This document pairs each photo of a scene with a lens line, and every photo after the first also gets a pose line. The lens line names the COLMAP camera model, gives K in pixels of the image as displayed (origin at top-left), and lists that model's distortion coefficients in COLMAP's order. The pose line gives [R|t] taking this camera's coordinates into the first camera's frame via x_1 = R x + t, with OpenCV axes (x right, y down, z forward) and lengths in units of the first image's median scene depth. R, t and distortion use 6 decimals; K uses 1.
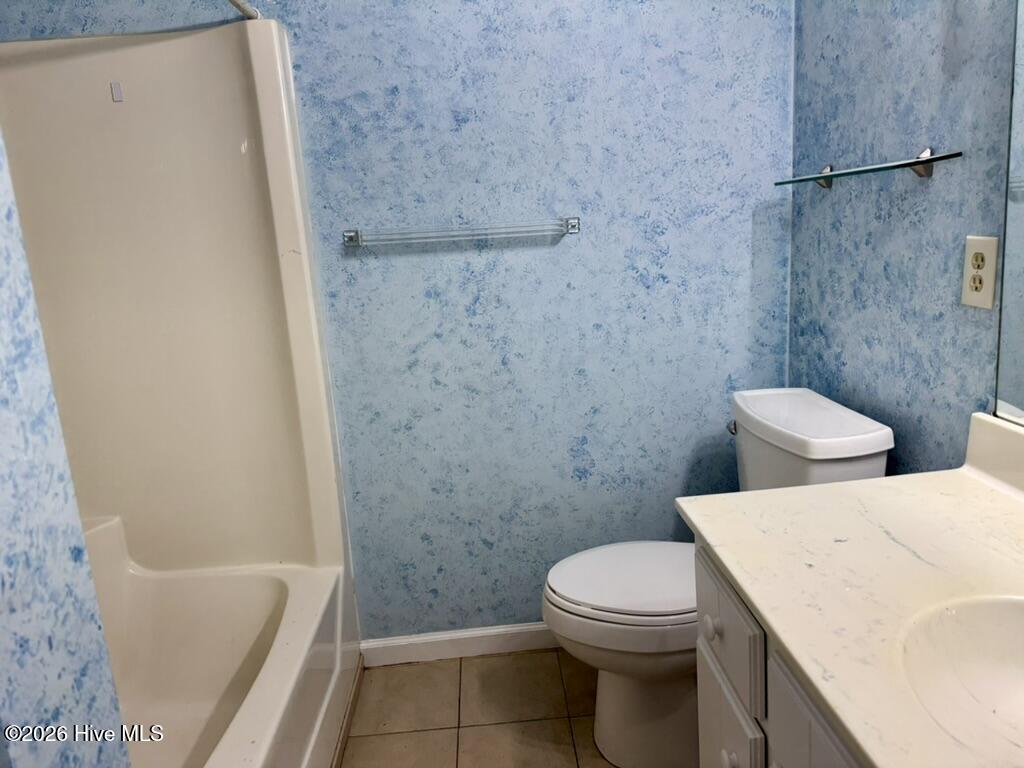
lens RADIAL K [[722.2, 0, 513.2], [0, 722.2, 385.3], [0, 0, 1]] dist [0.073965, -0.093017]
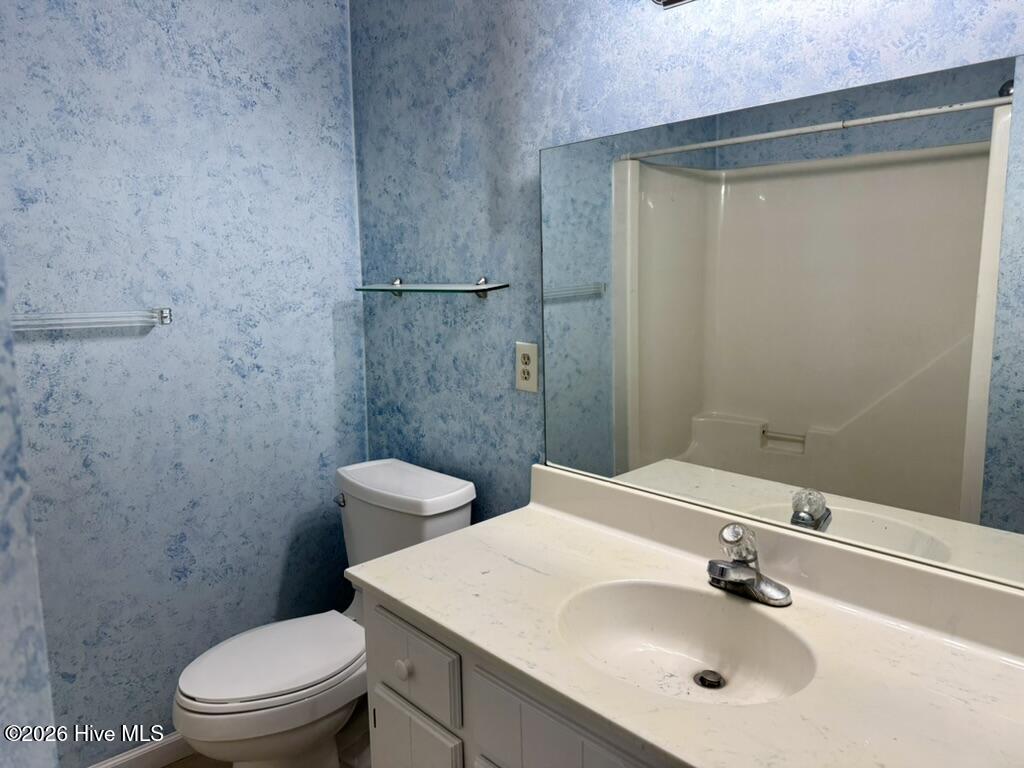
lens RADIAL K [[722.2, 0, 524.7], [0, 722.2, 385.3], [0, 0, 1]] dist [0.073965, -0.093017]
pose [[0.762017, -0.035676, 0.646573, -0.194749], [0.098222, 0.993296, -0.060952, -0.021833], [-0.640064, 0.109954, 0.760413, -0.050863]]
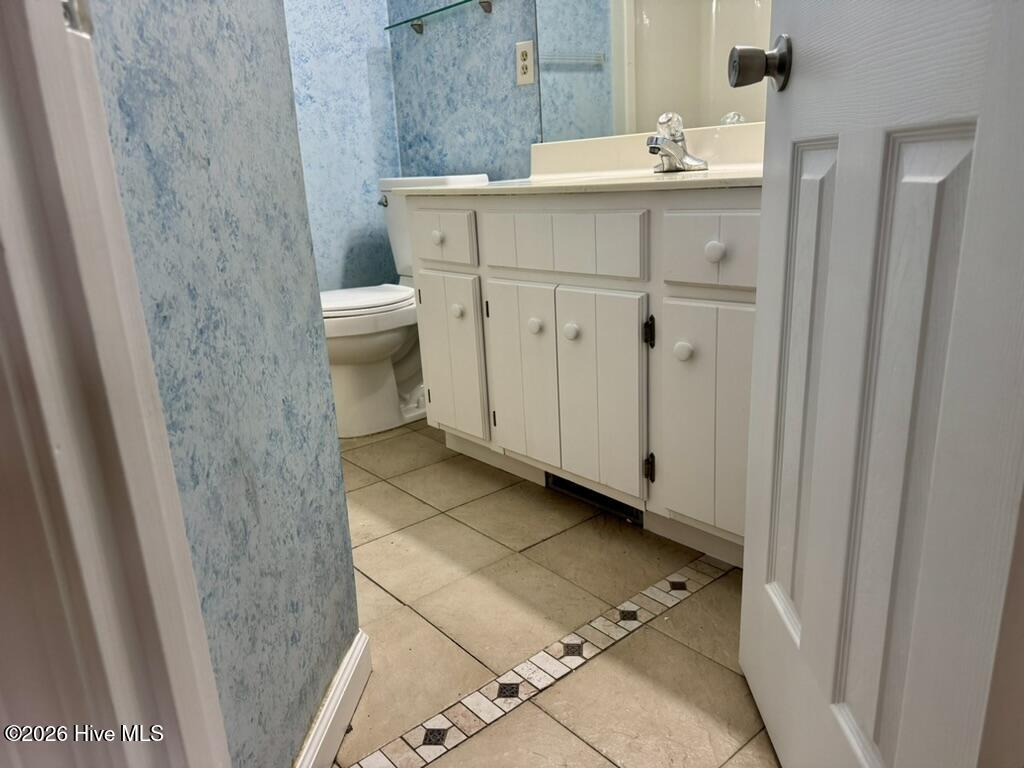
lens RADIAL K [[722.2, 0, 508.8], [0, 722.2, 376.4], [0, 0, 1]] dist [0.073965, -0.093017]
pose [[0.797435, -0.140474, 0.586825, -0.371643], [0.127217, 0.989804, 0.064064, 0.327261], [-0.589841, 0.023567, 0.807175, -0.269149]]
